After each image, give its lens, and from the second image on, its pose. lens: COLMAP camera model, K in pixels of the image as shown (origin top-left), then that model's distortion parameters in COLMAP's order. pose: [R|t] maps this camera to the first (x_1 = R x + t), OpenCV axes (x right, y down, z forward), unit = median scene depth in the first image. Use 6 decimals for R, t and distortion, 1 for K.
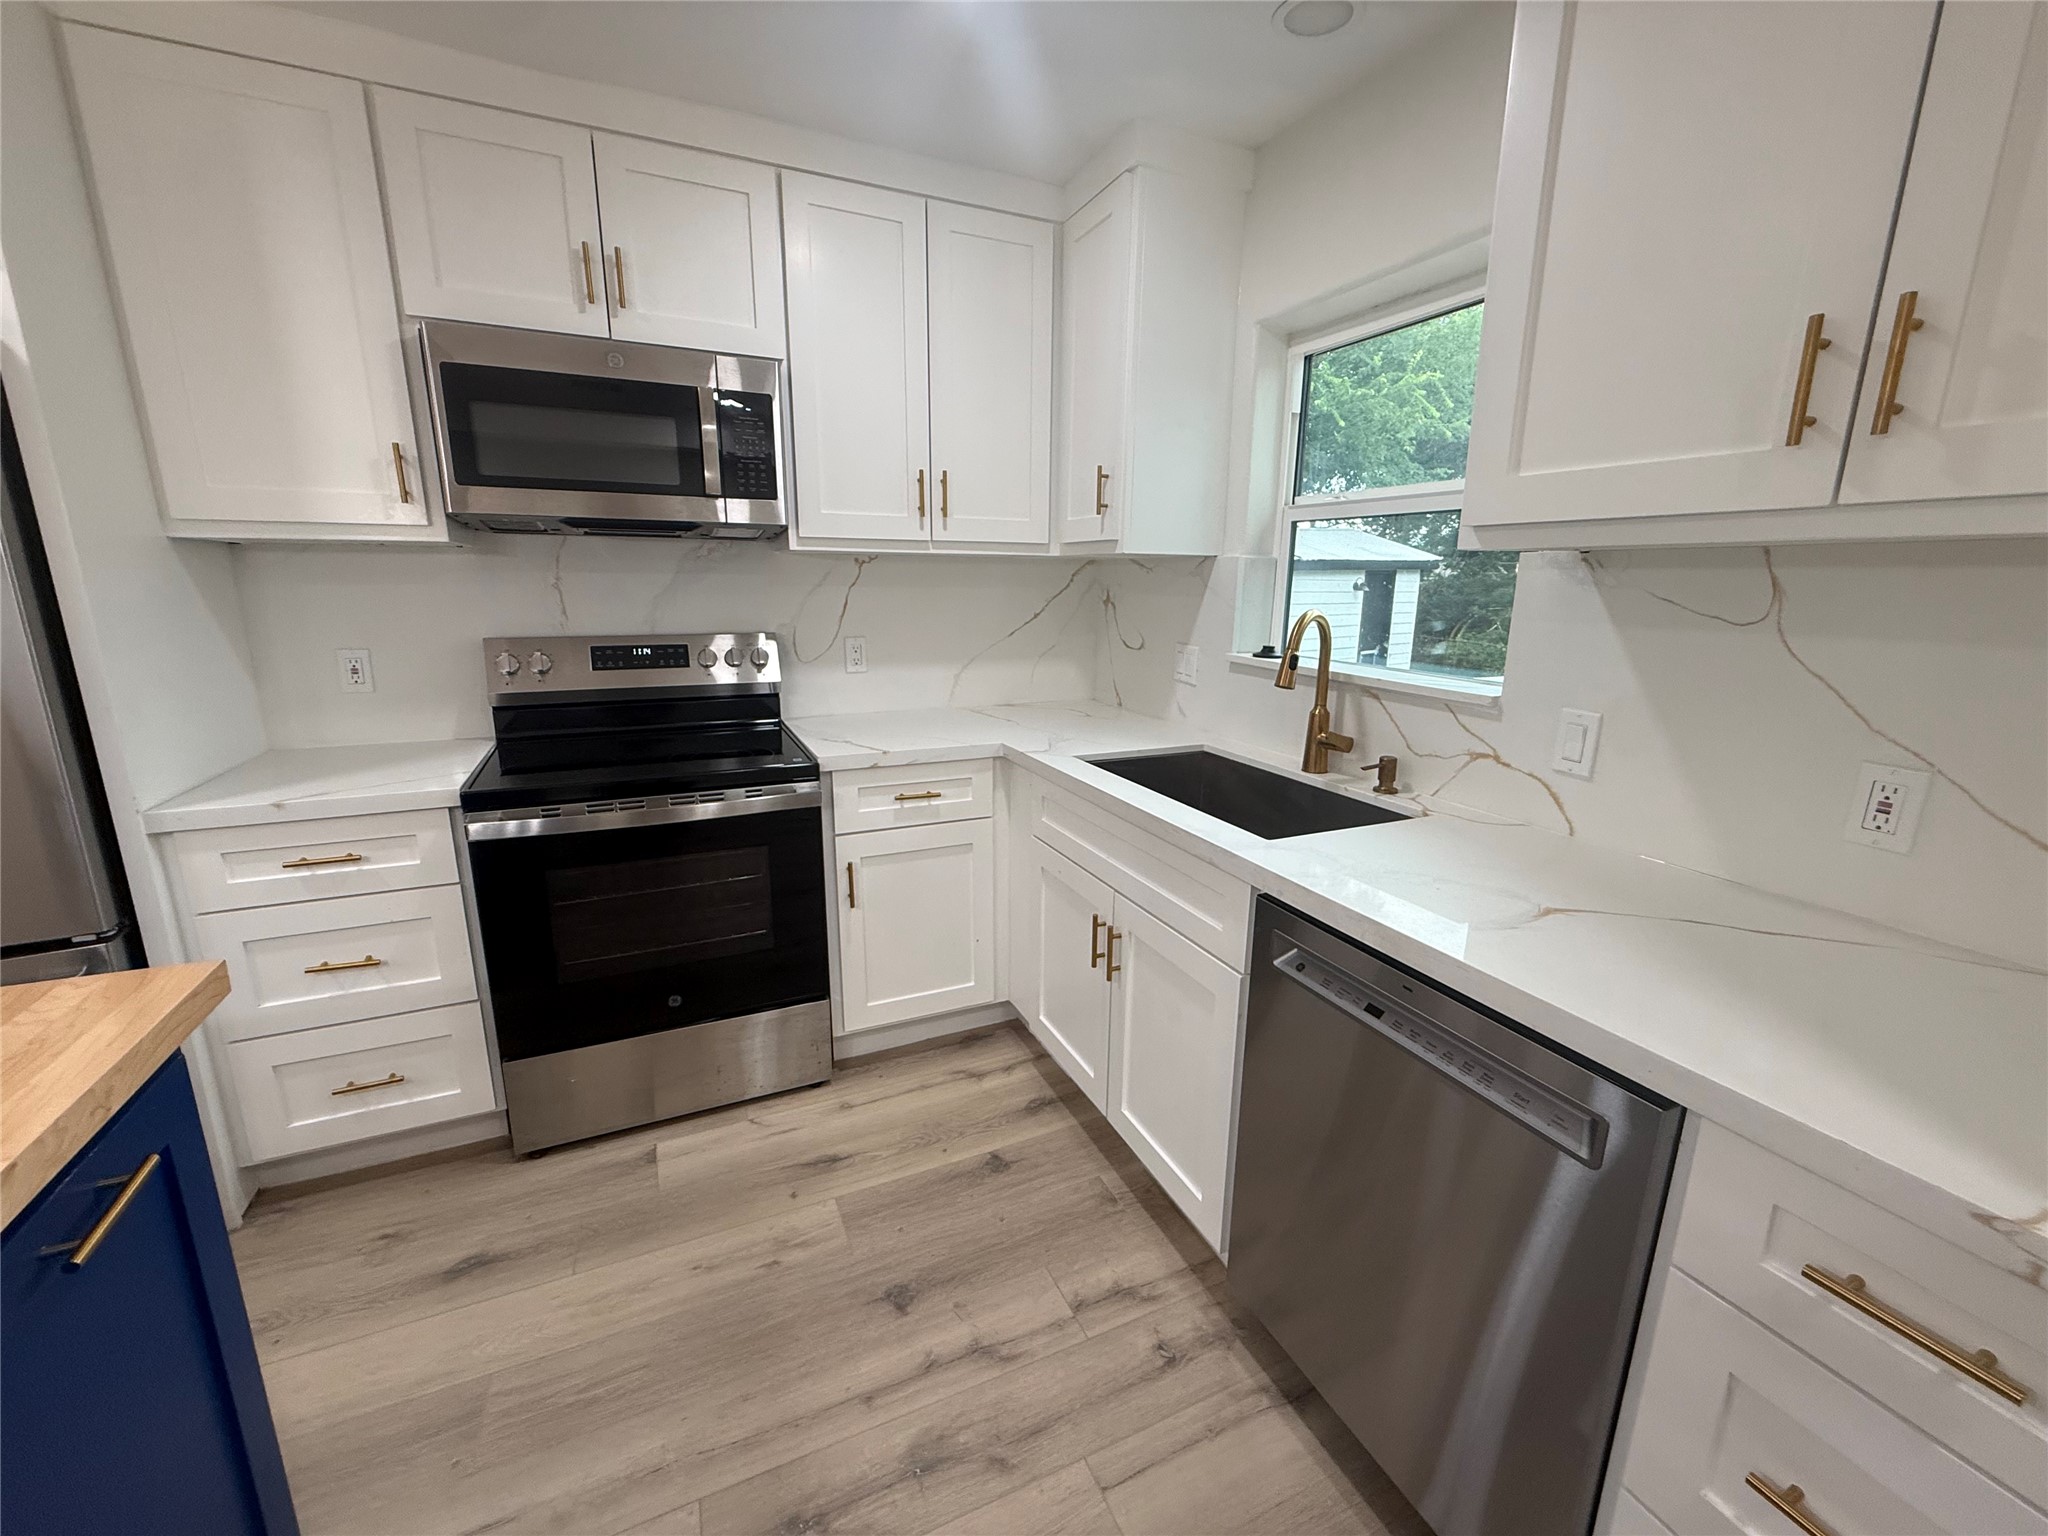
lens RADIAL K [[817.8, 0, 1021.7], [0, 817.8, 767.4], [0, 0, 1]] dist [-0.000335, 0.000253]
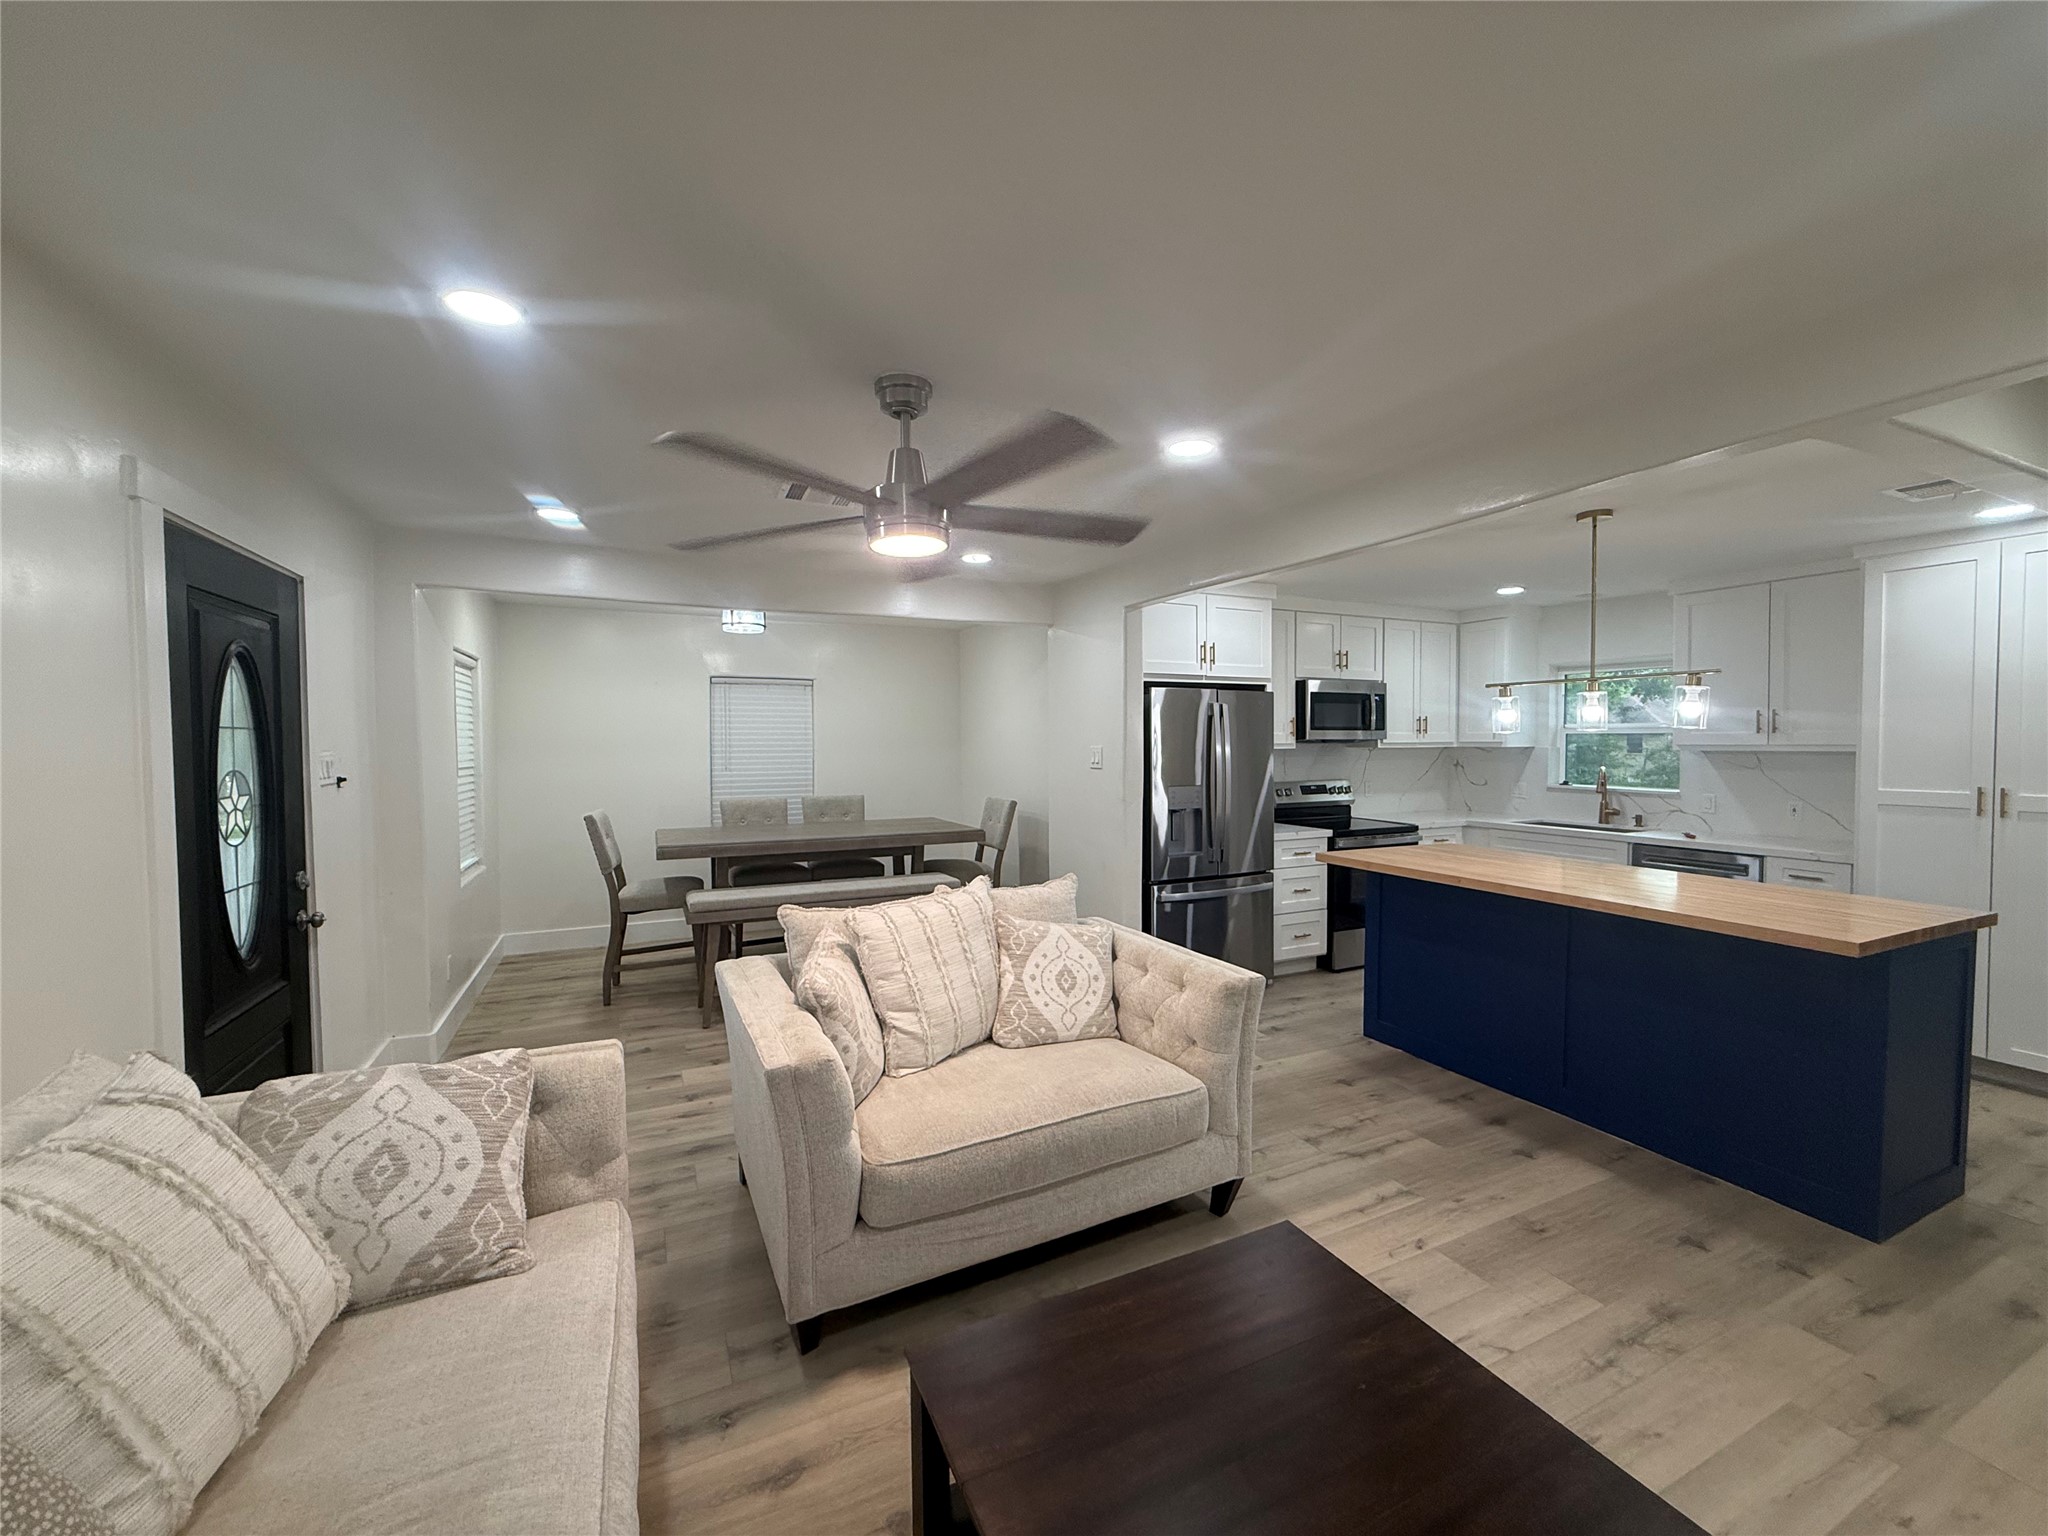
lens RADIAL K [[817.8, 0, 1021.5], [0, 817.8, 768.1], [0, 0, 1]] dist [-0.000335, 0.000253]
pose [[0.999702, -0.016121, 0.018355, -1.686482], [0.019380, 0.980787, -0.194119, 0.323472], [-0.014873, 0.194417, 0.980806, -1.752955]]
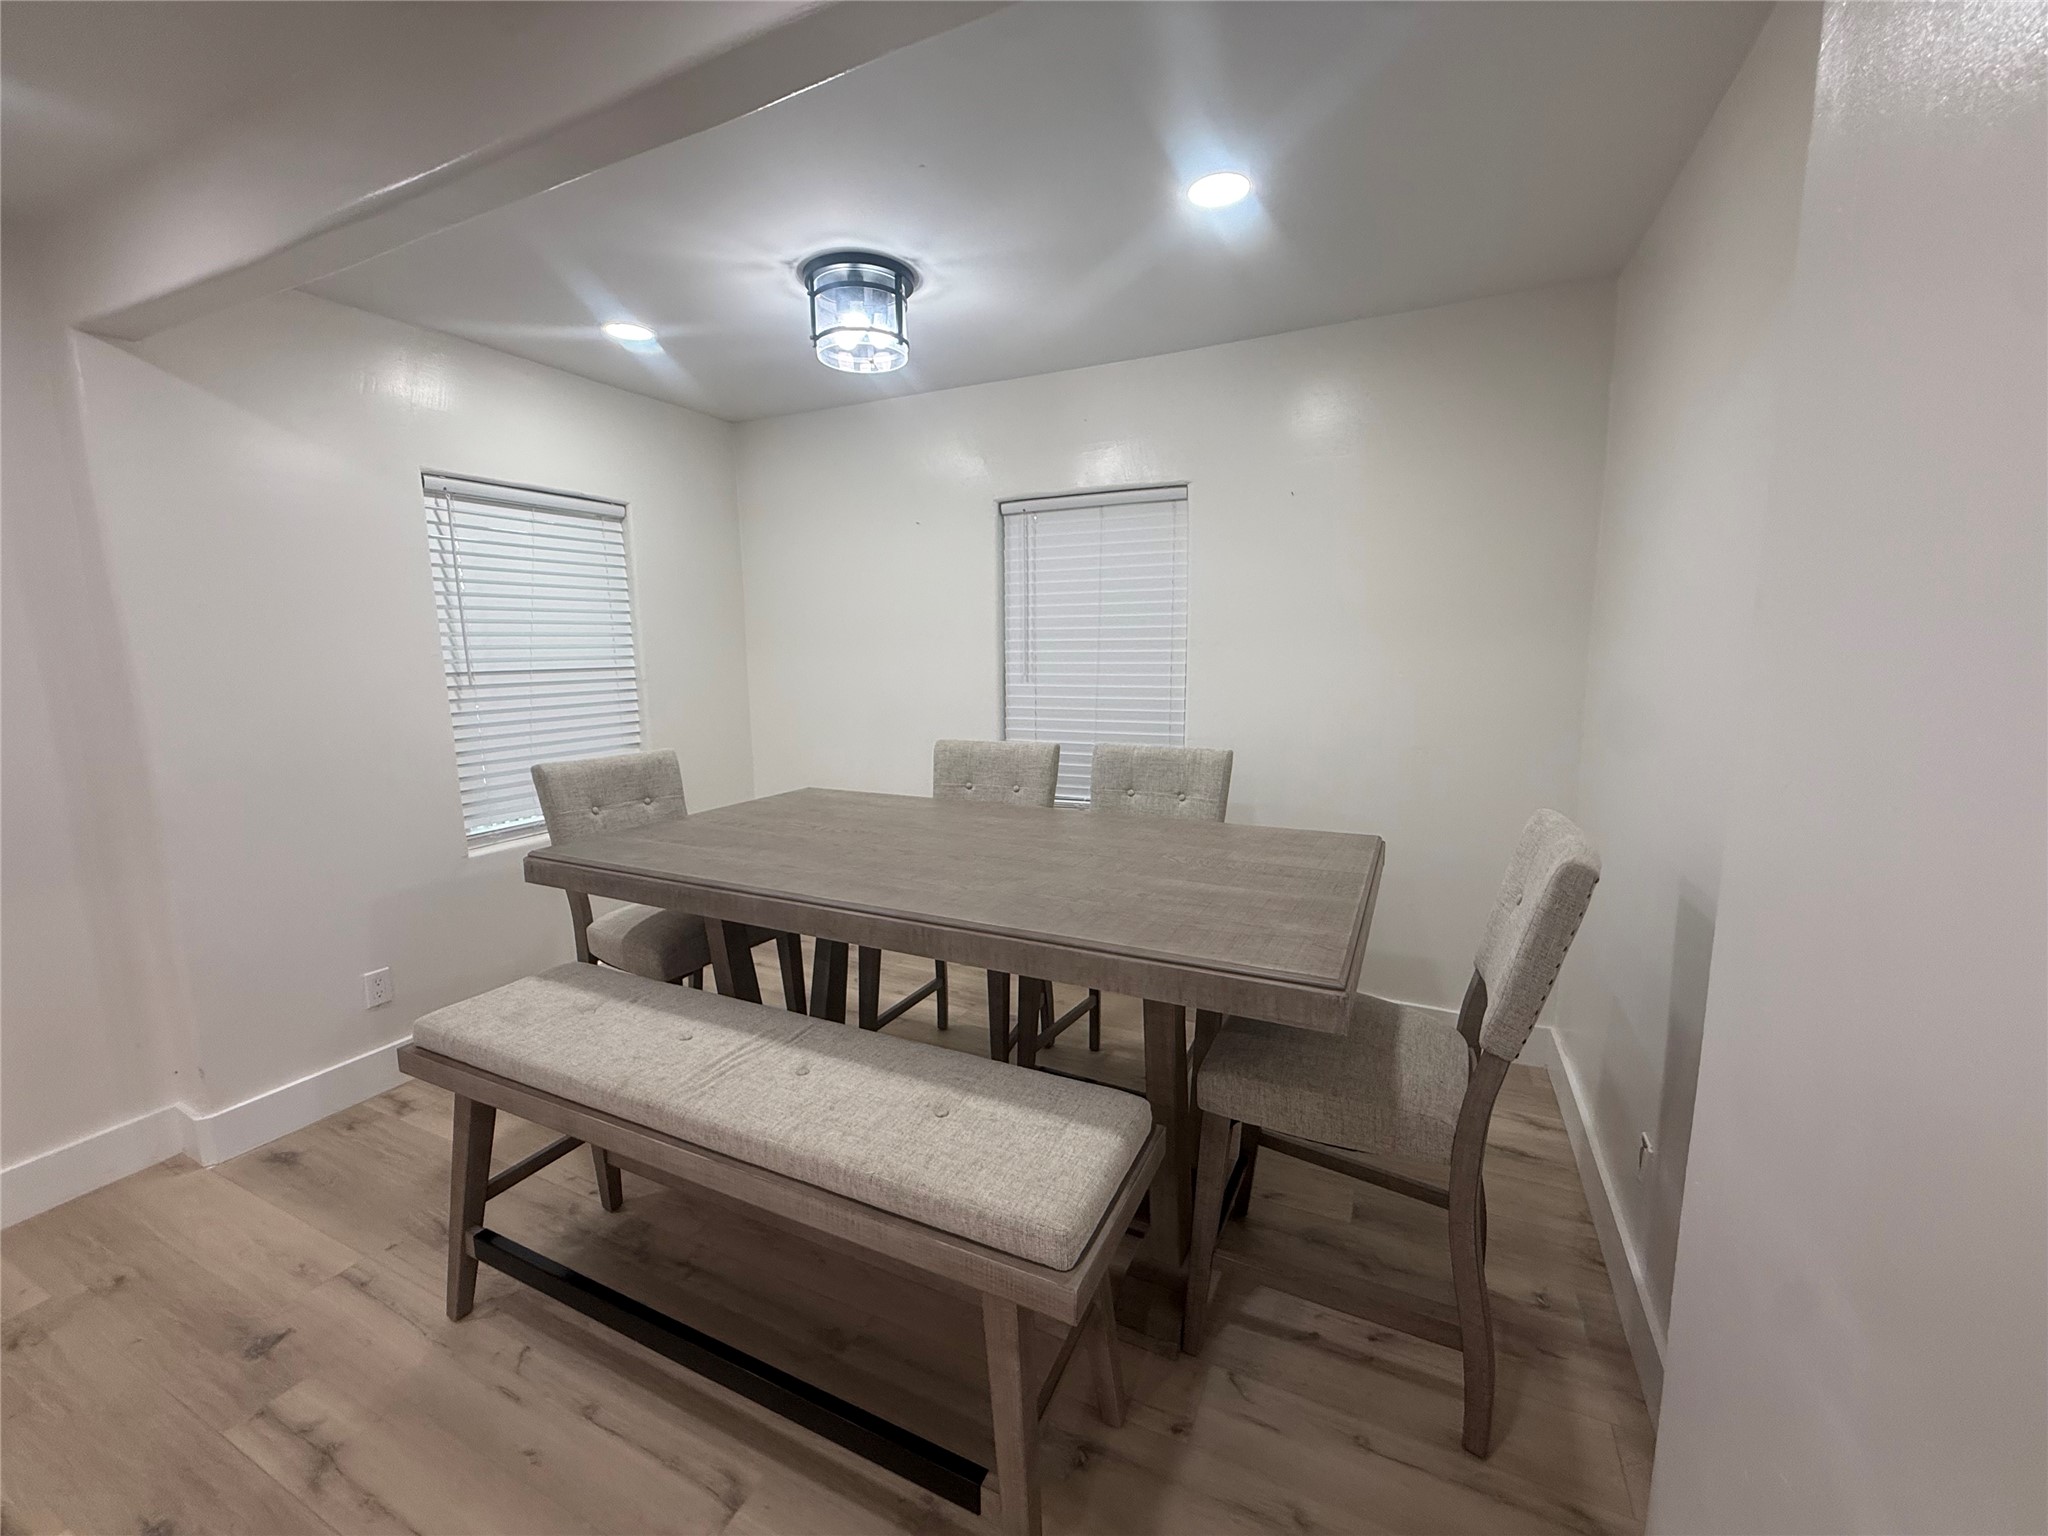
lens RADIAL K [[817.8, 0, 1026.7], [0, 817.8, 765.0], [0, 0, 1]] dist [-0.000335, 0.000253]
pose [[0.647650, 0.094120, -0.756103, -1.465362], [-0.153246, 0.988153, -0.008260, -0.127579], [0.746368, 0.121219, 0.654401, 0.328793]]
